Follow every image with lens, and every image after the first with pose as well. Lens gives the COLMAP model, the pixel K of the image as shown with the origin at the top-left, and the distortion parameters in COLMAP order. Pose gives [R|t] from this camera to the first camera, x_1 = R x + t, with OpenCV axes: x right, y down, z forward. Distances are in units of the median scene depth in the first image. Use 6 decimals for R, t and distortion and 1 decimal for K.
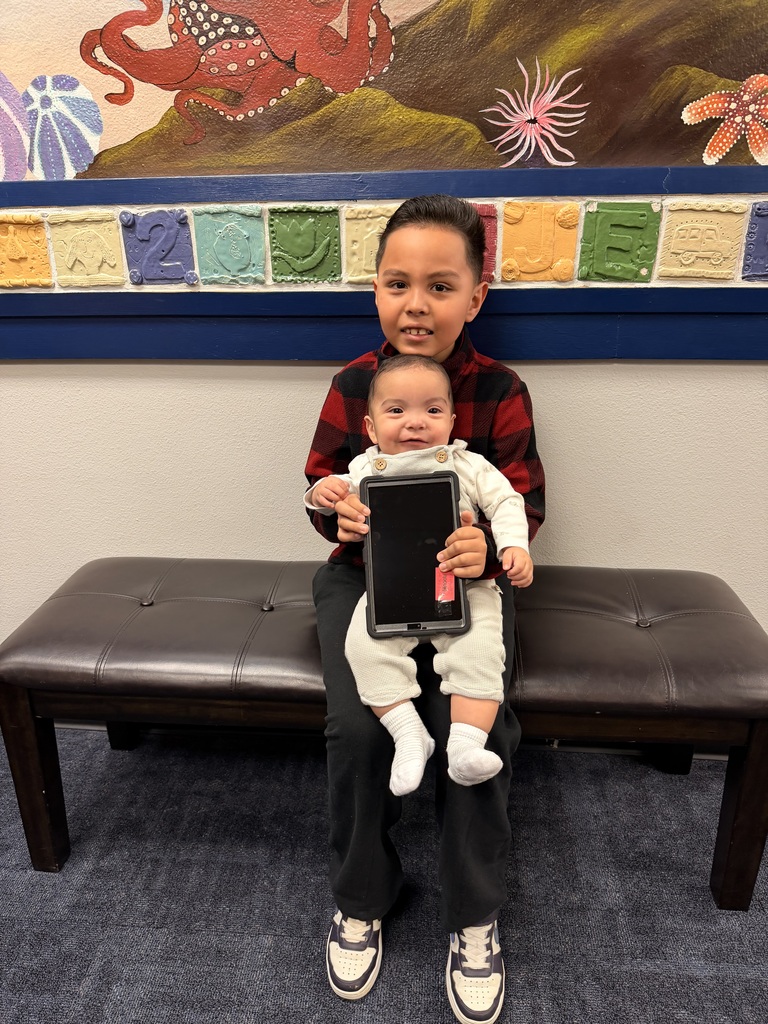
lens RADIAL K [[701.1, 0, 386.0], [0, 701.1, 514.0], [0, 0, 1]] dist [-0.055181, 0.005781]
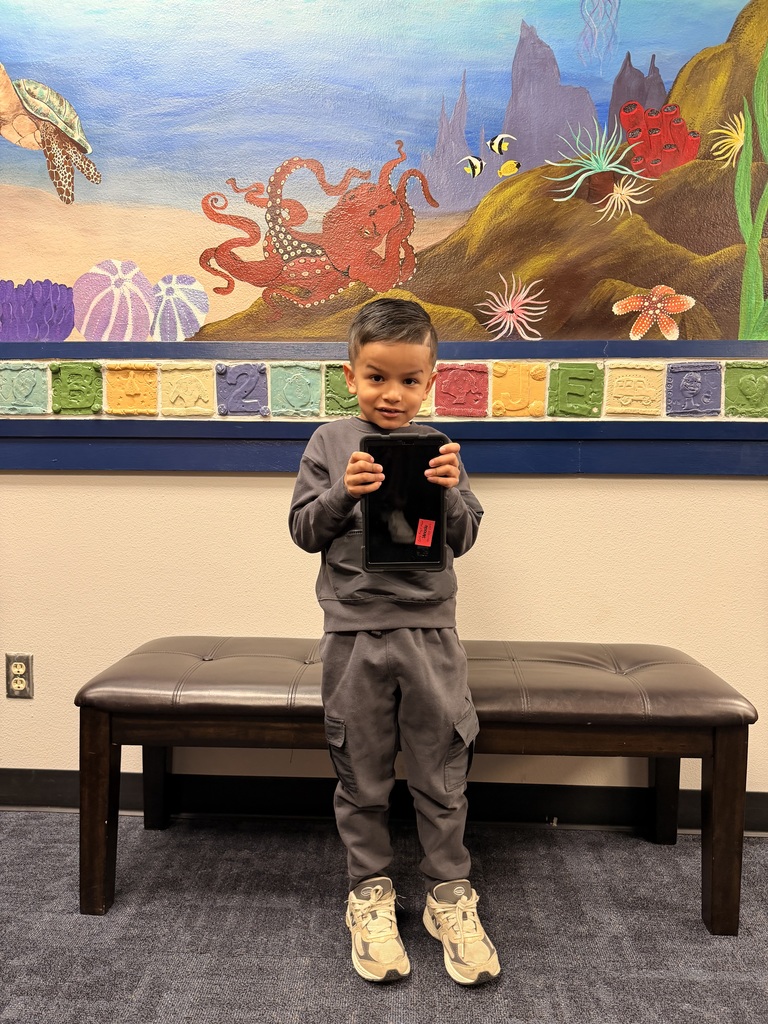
lens RADIAL K [[701.1, 0, 385.2], [0, 701.1, 513.1], [0, 0, 1]] dist [-0.055181, 0.005781]
pose [[0.999335, 0.015467, 0.033014, -0.091664], [-0.004411, 0.950188, -0.311646, 0.283346], [-0.036190, 0.311293, 0.949625, -0.248901]]
